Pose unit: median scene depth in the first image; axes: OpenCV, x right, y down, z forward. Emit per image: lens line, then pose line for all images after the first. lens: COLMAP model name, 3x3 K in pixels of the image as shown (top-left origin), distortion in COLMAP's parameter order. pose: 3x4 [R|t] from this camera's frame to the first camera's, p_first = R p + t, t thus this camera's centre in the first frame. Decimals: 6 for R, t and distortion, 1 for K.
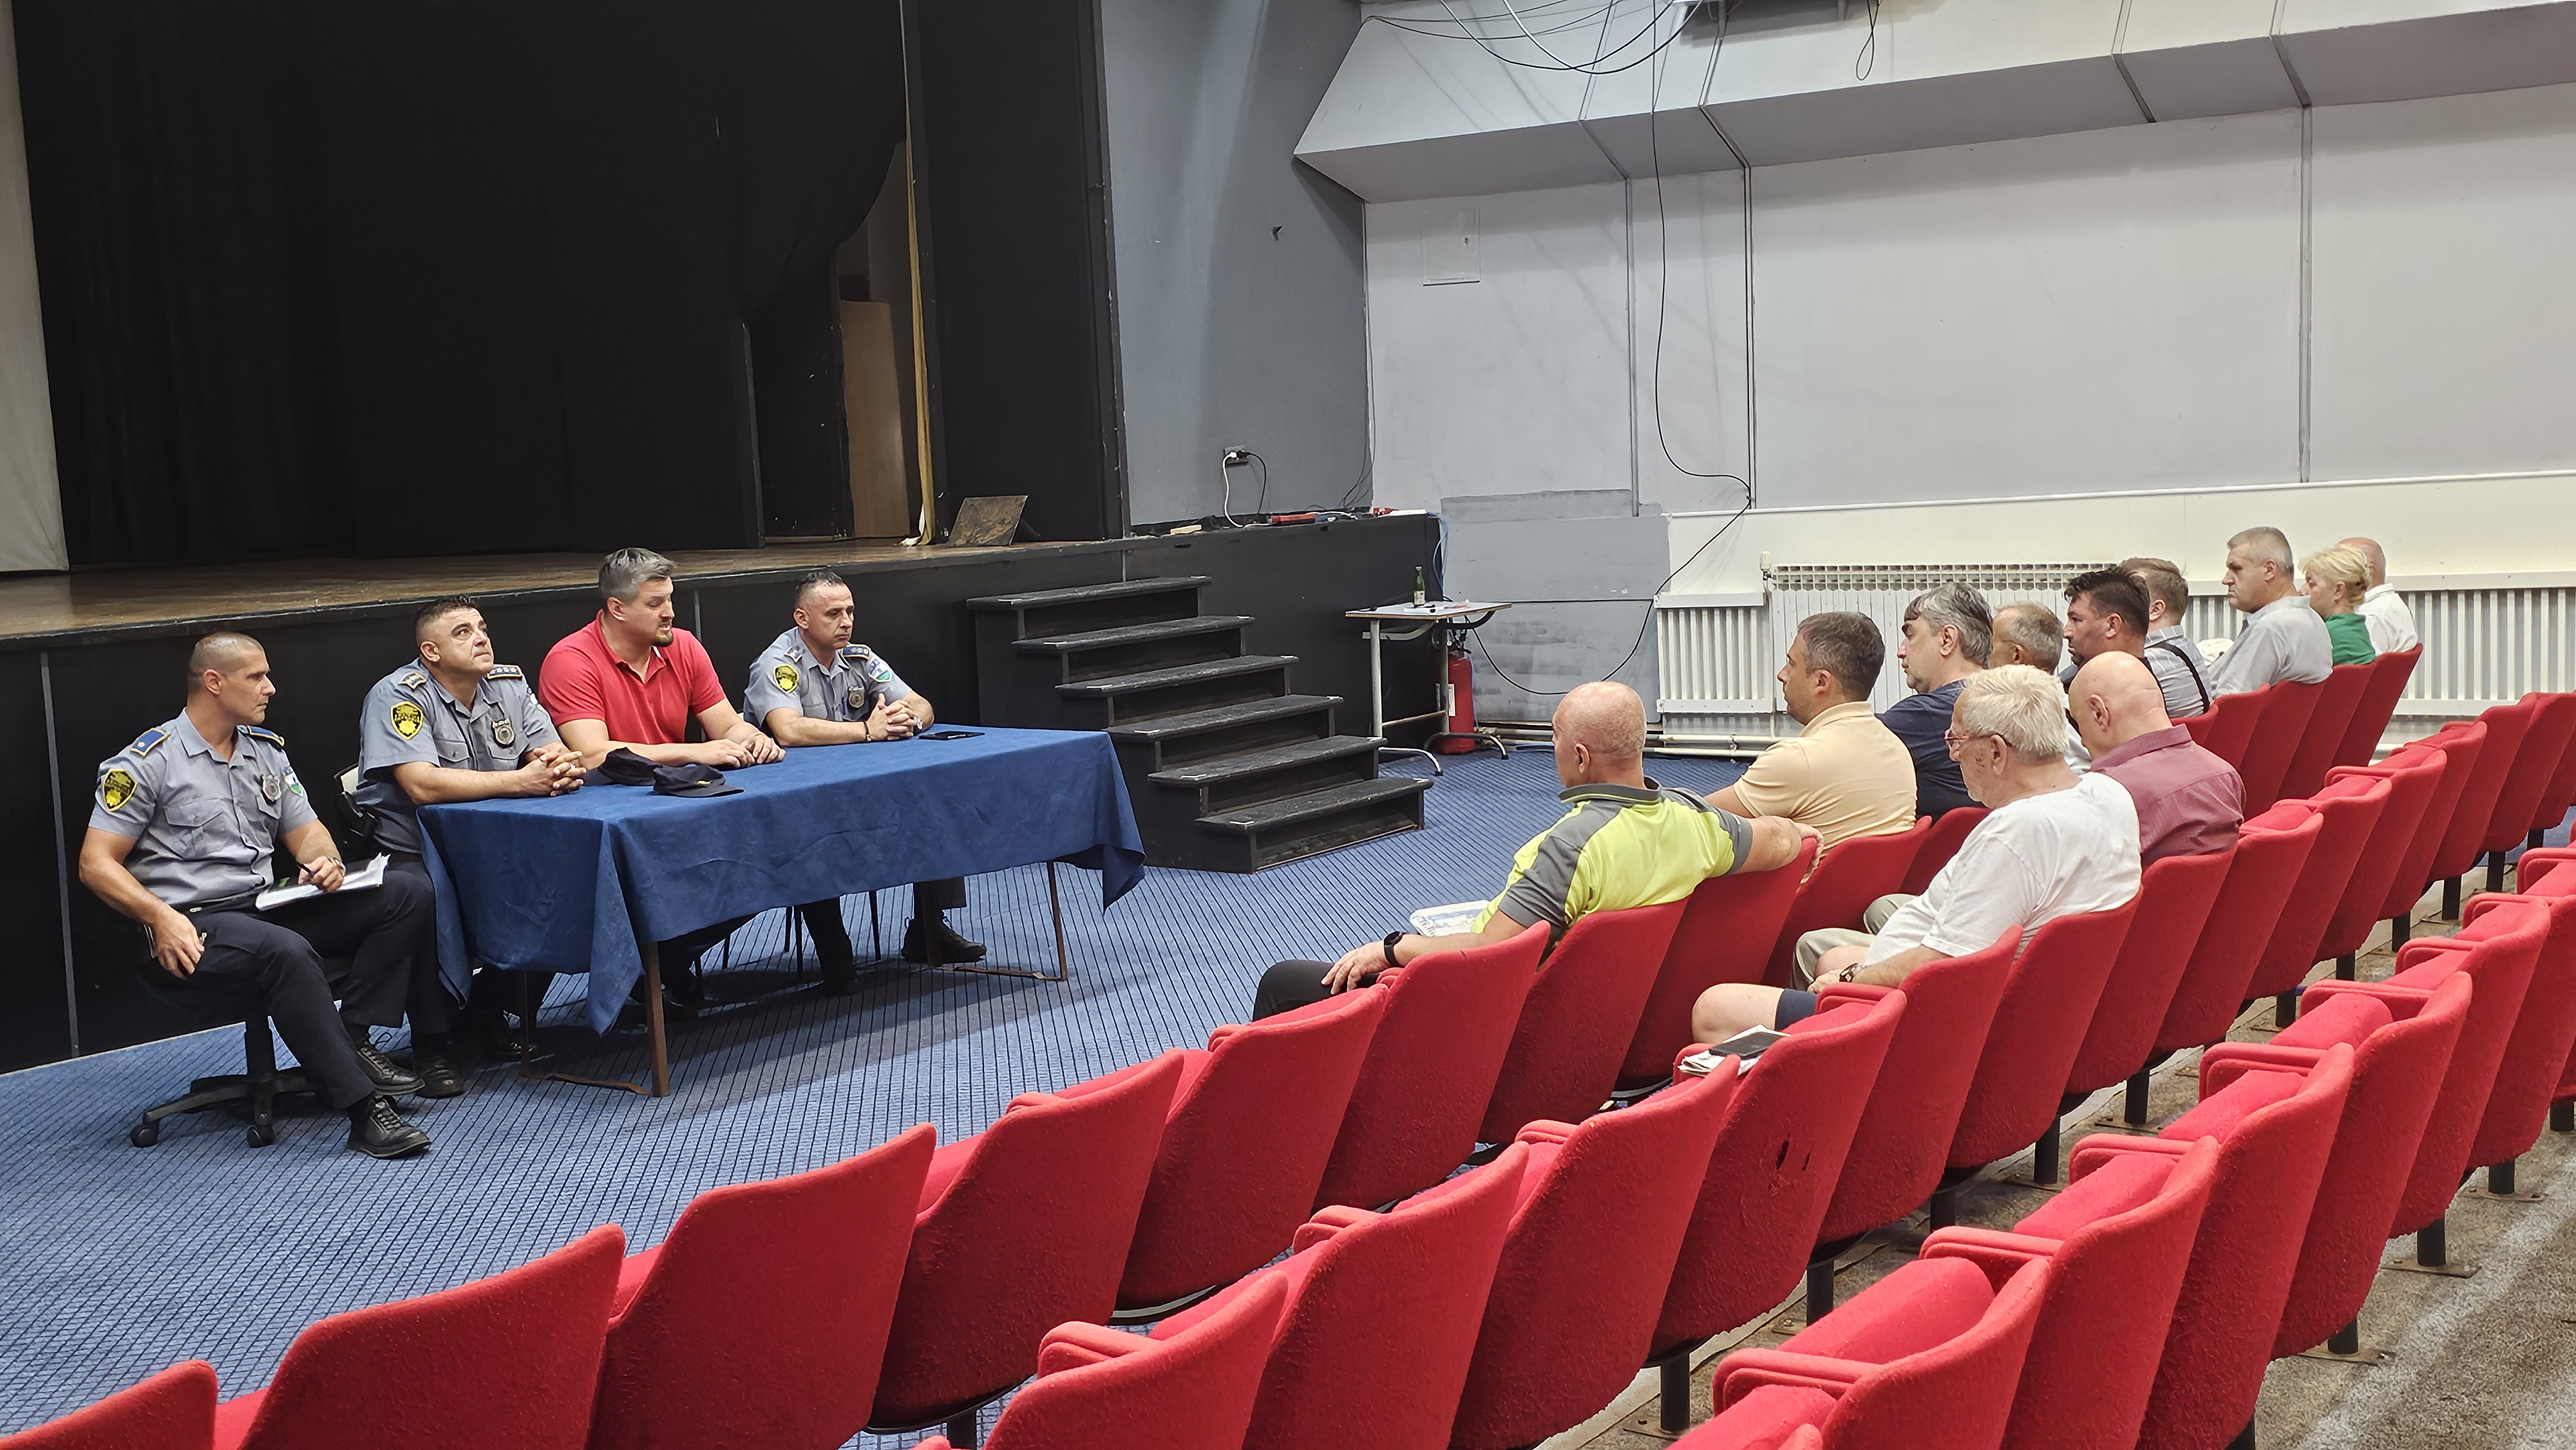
lens RADIAL K [[2692.3, 0, 1276.6], [0, 2692.3, 800.8], [0, 0, 1]] dist [0.040954, 0.000000]
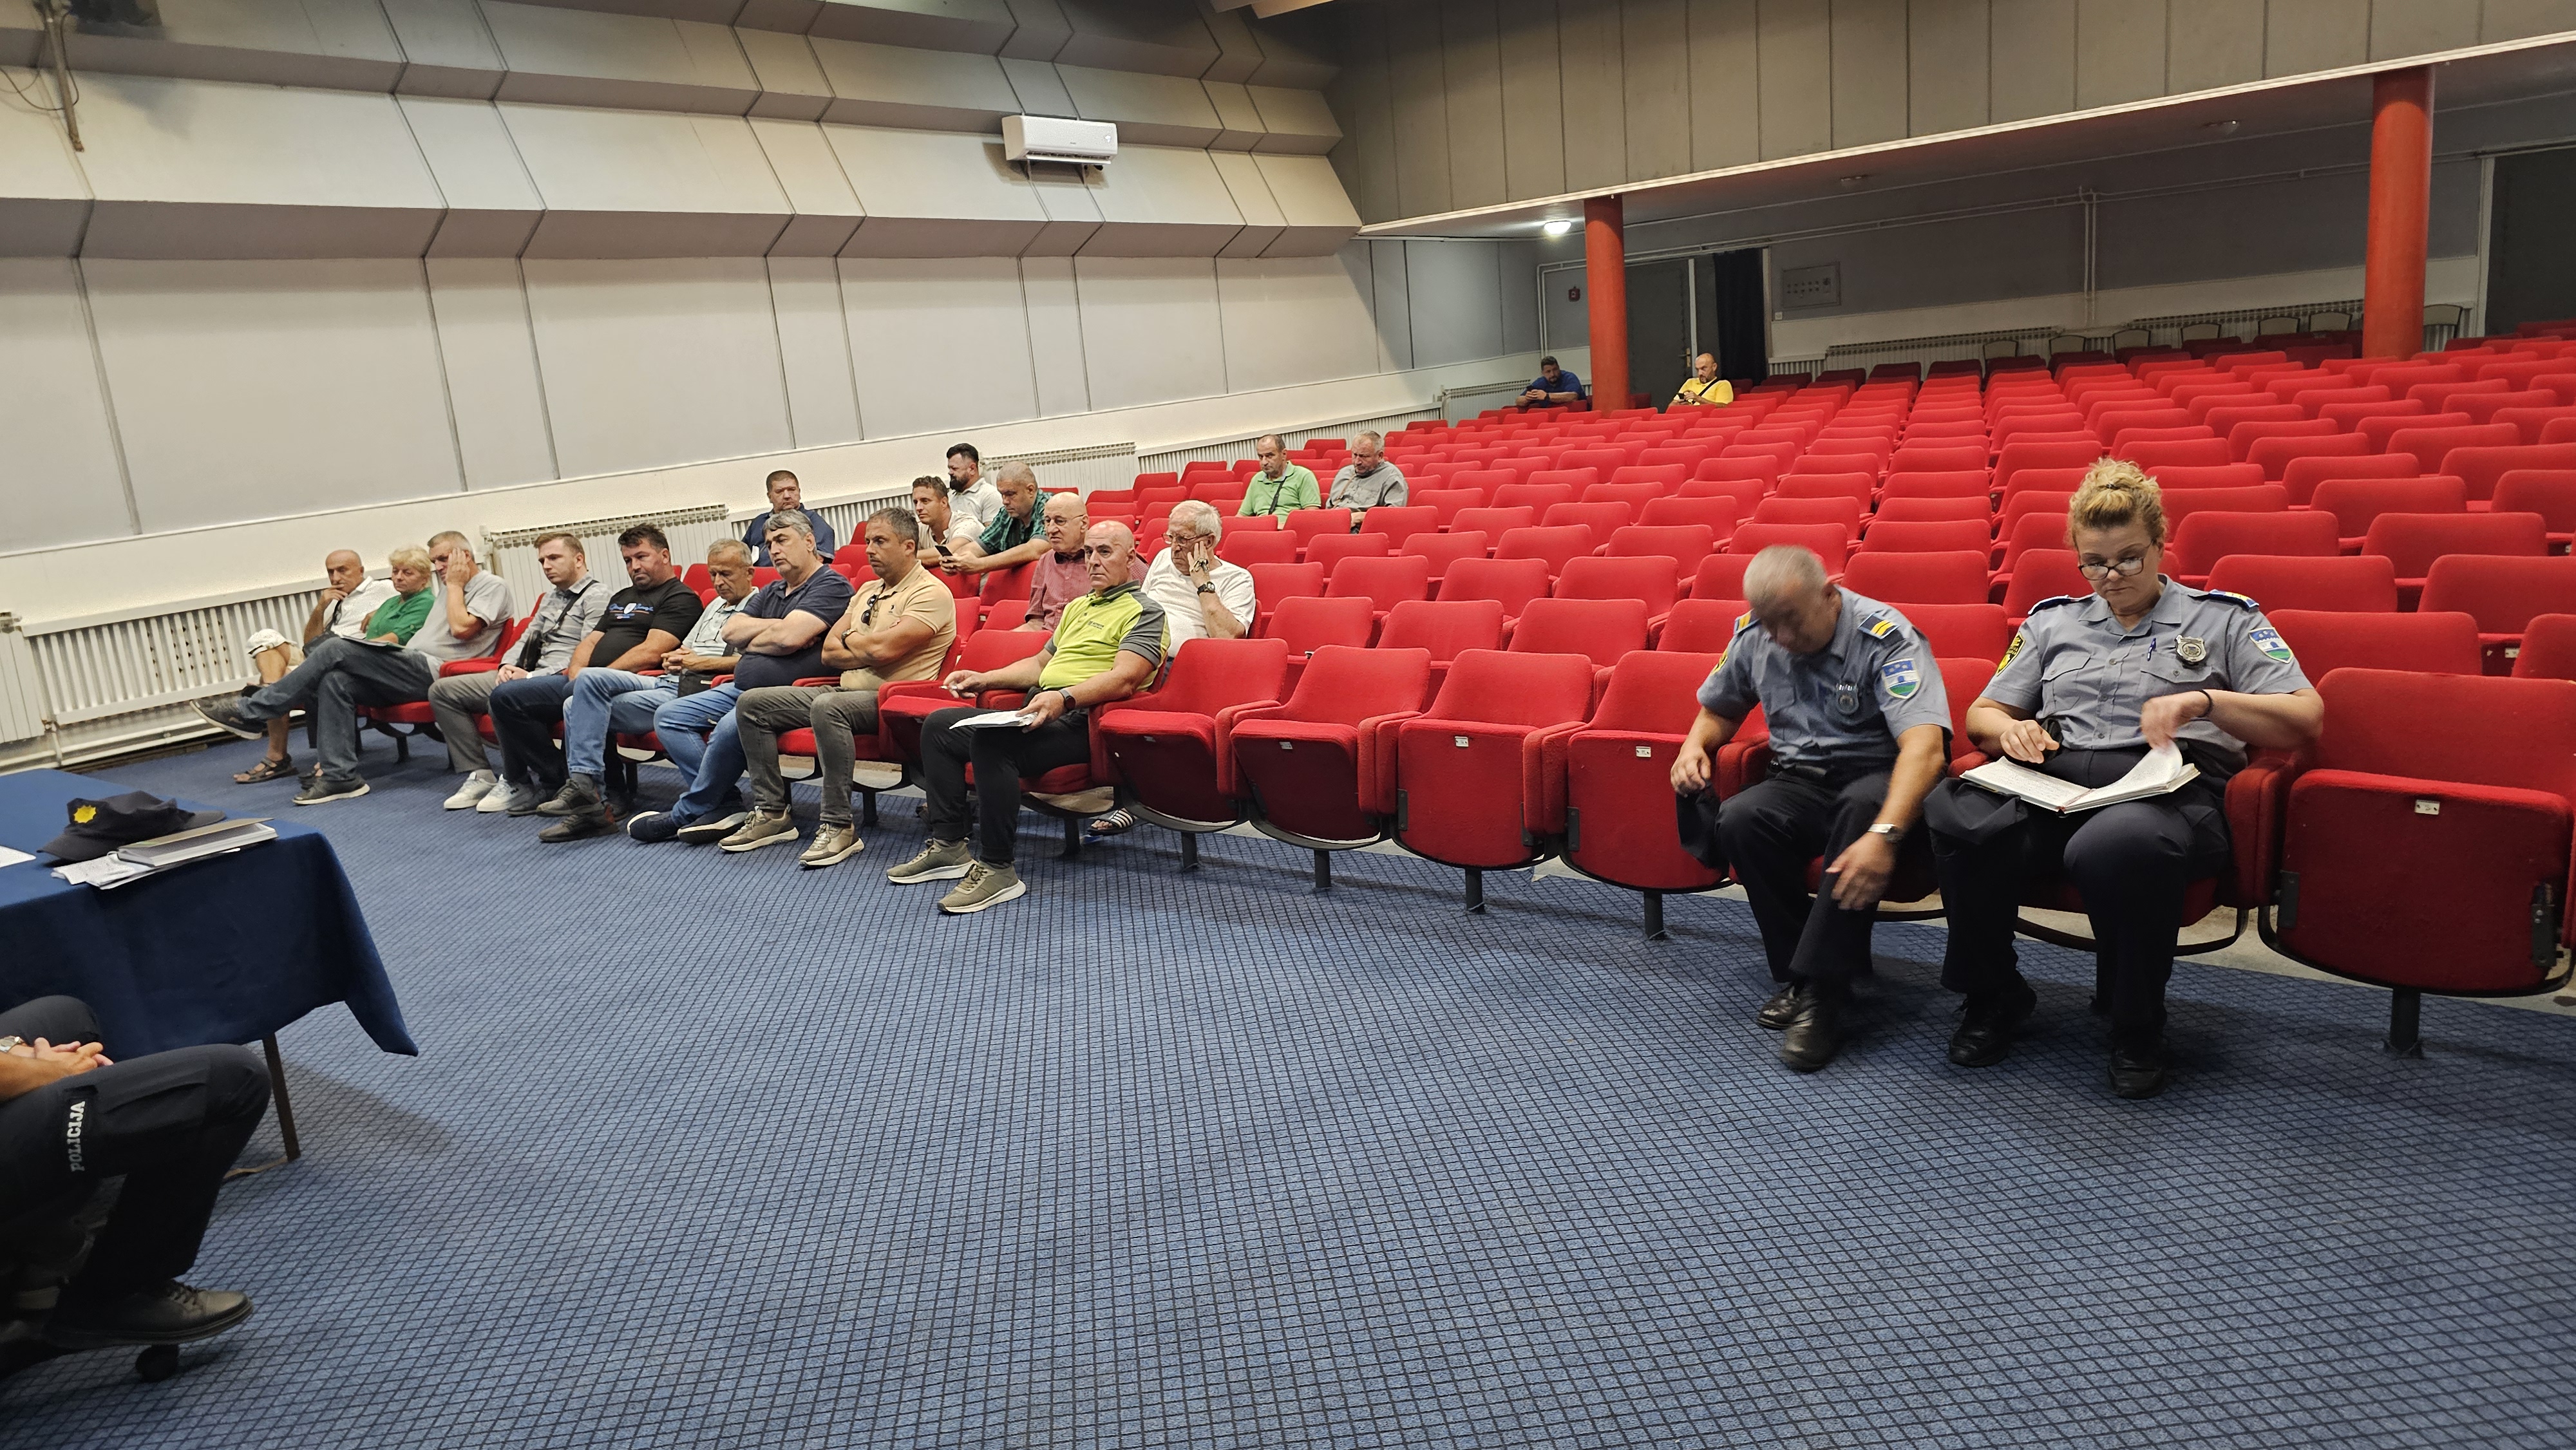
lens RADIAL K [[1735.8, 0, 1301.5], [0, 1735.8, 744.0], [0, 0, 1]] dist [0.061113, -0.047911]
pose [[0.041455, -0.165274, 0.985376, -0.430551], [0.218237, 0.963908, 0.152492, -0.021526], [-0.975015, 0.208724, 0.076028, 0.340044]]
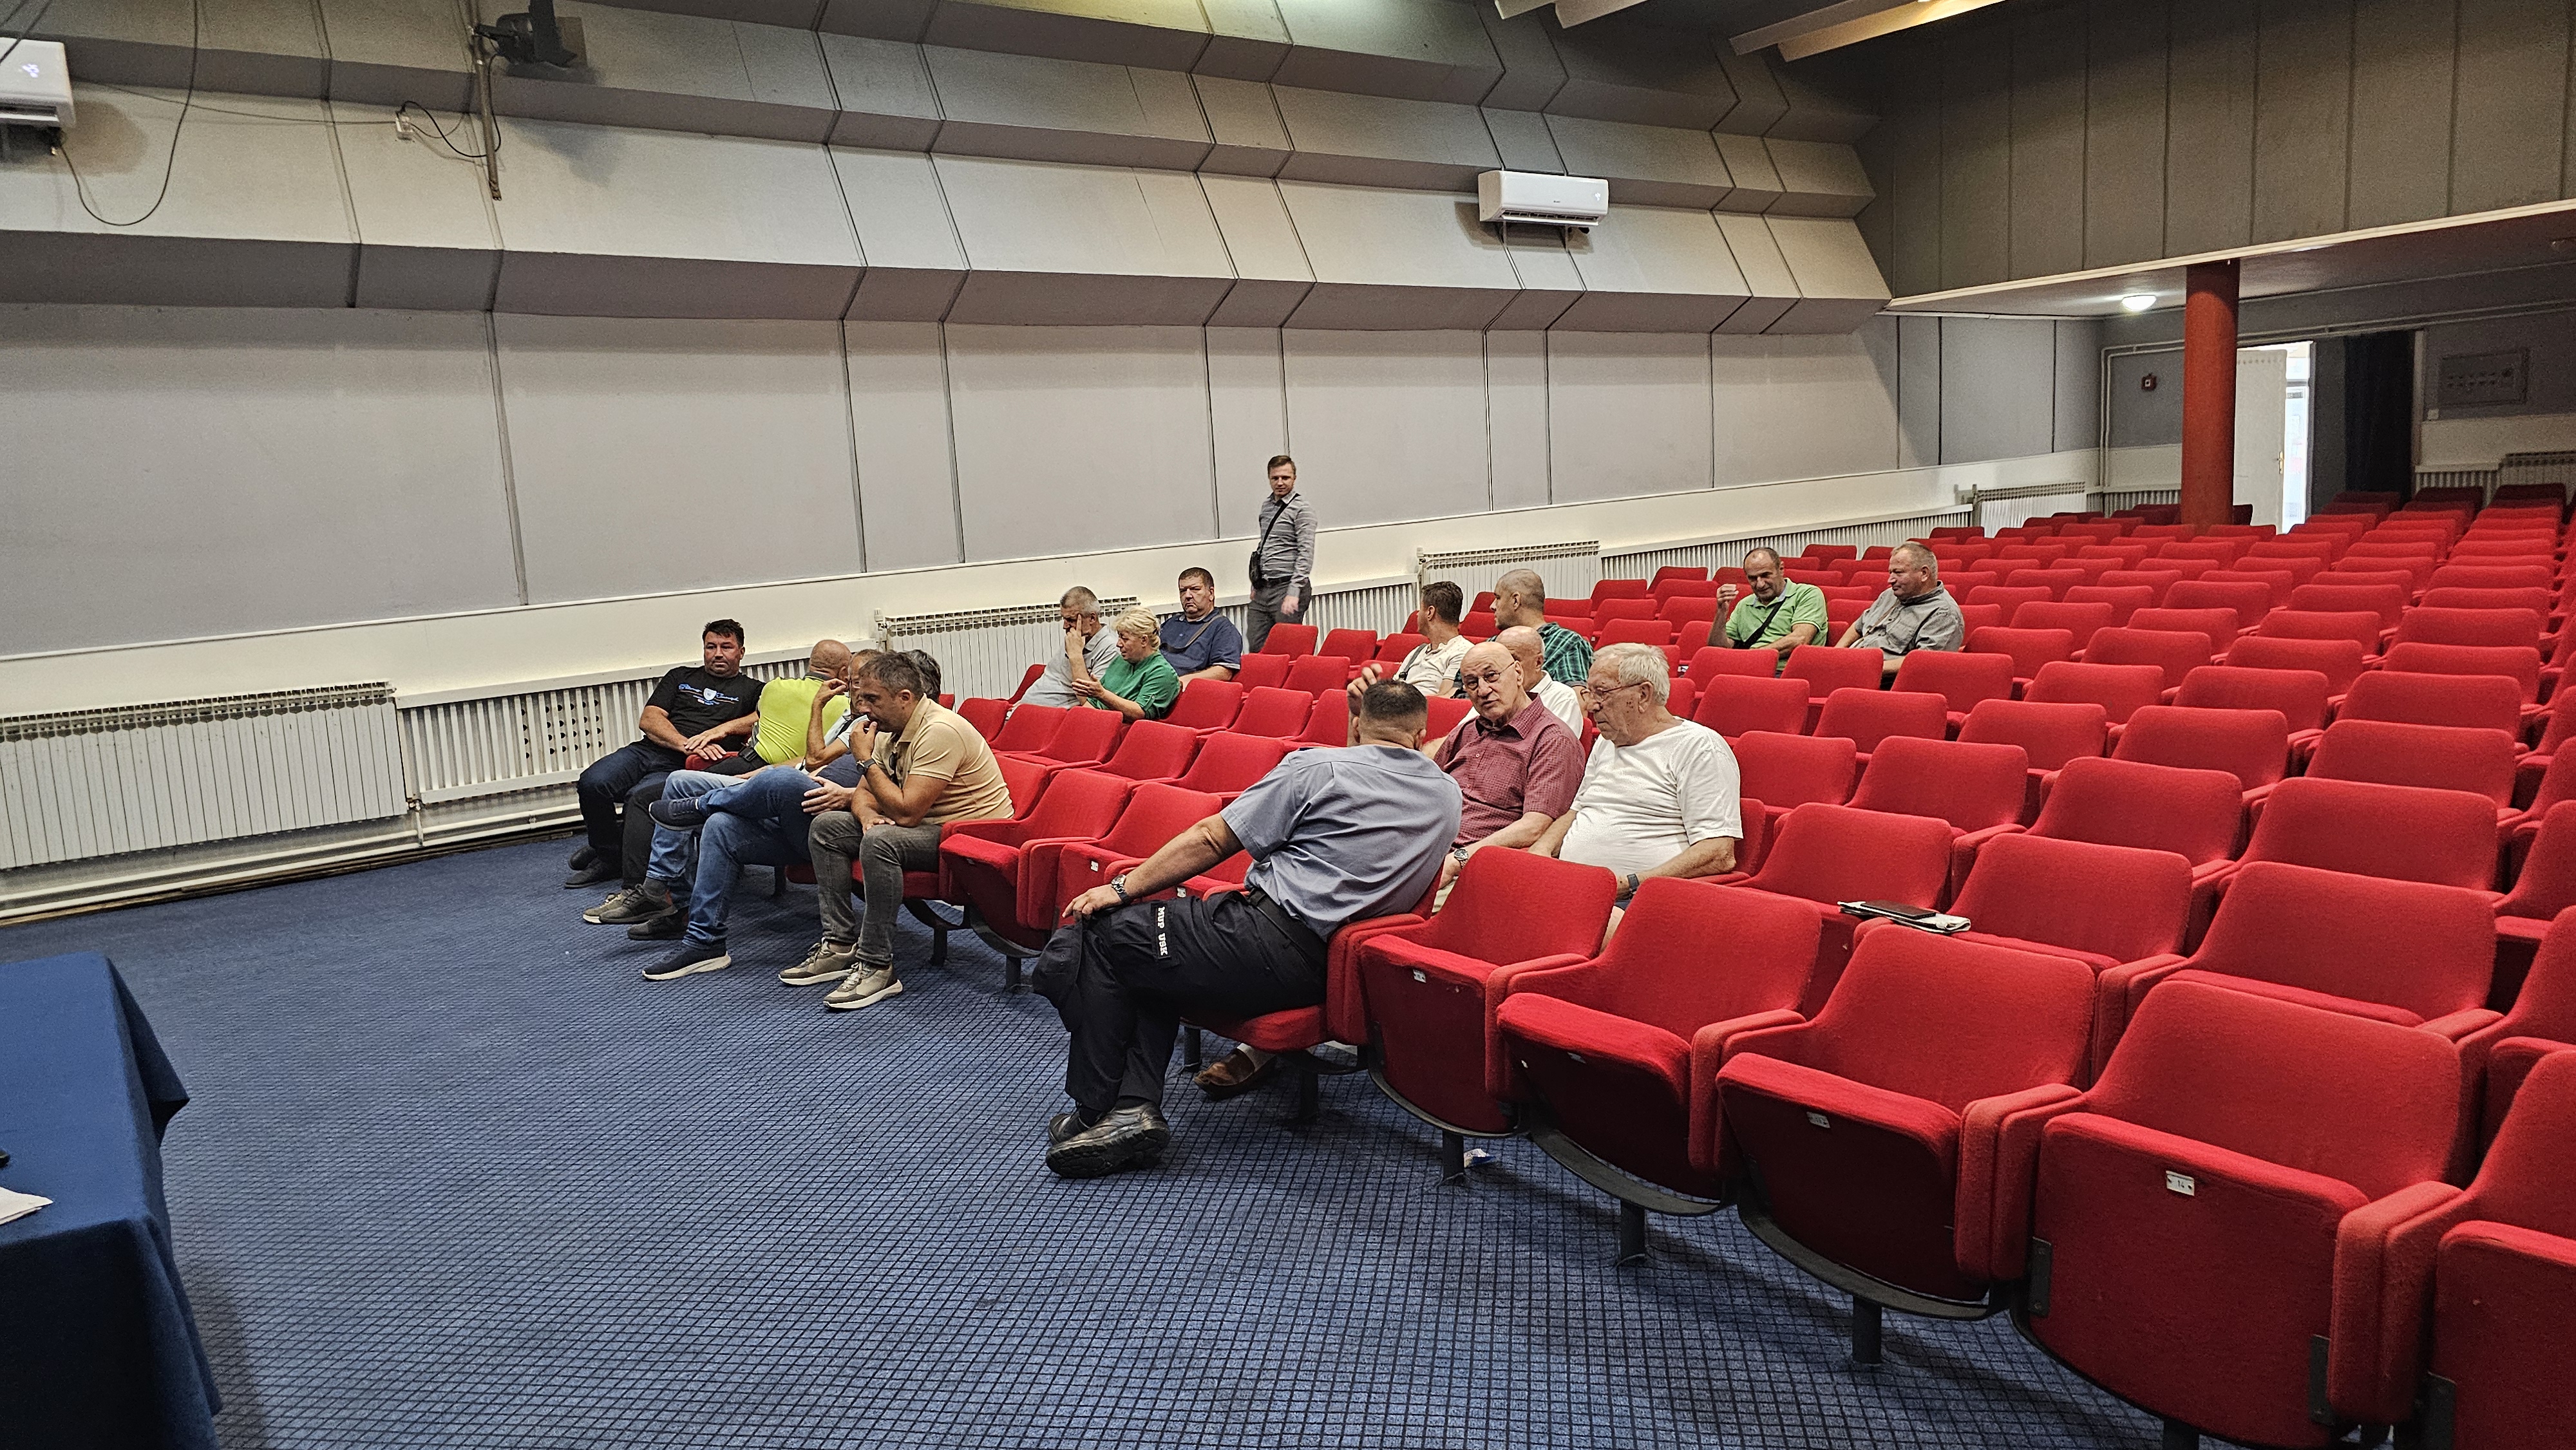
lens RADIAL K [[1735.8, 0, 1309.4], [0, 1735.8, 740.5], [0, 0, 1]] dist [0.061113, -0.047911]
pose [[0.296096, -0.104426, 0.949433, -0.266562], [0.167932, 0.984214, 0.055879, -0.034858], [-0.940280, 0.142895, 0.308958, 0.359298]]
